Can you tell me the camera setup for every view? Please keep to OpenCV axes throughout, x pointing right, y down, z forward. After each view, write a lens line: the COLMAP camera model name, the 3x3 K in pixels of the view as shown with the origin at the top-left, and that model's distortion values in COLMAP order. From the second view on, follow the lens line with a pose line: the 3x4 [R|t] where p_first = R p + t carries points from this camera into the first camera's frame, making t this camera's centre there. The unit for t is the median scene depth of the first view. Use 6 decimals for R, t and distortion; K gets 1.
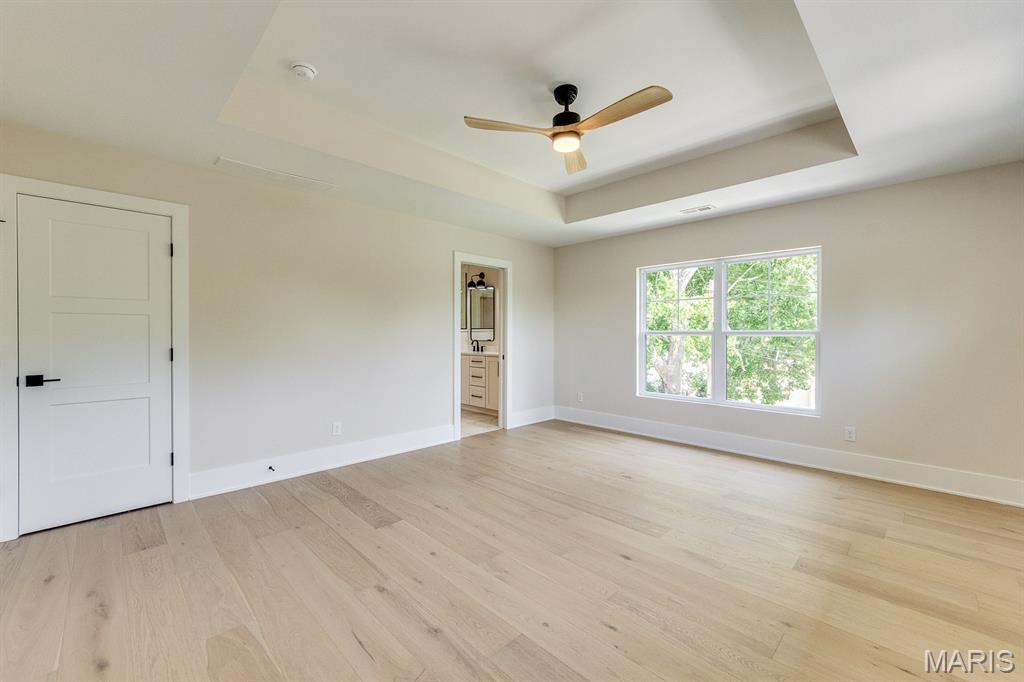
lens RADIAL K [[420.4, 0, 512.0], [0, 420.4, 341.0], [0, 0, 1]] dist [-0.000425, -0.000073]
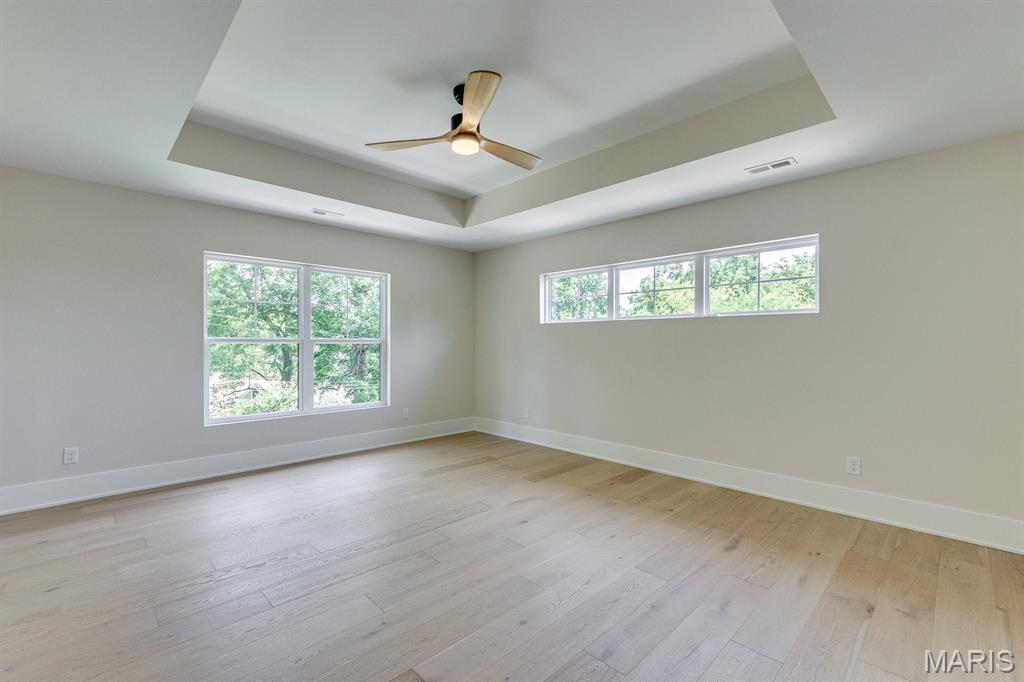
lens RADIAL K [[436.4, 0, 512.0], [0, 436.4, 341.0], [0, 0, 1]] dist [0.000401, 0.000058]
pose [[0.004885, 0.001807, 0.999986, -0.785187], [0.014041, 0.999900, -0.001875, -0.012650], [-0.999889, 0.014050, 0.004859, 0.793014]]
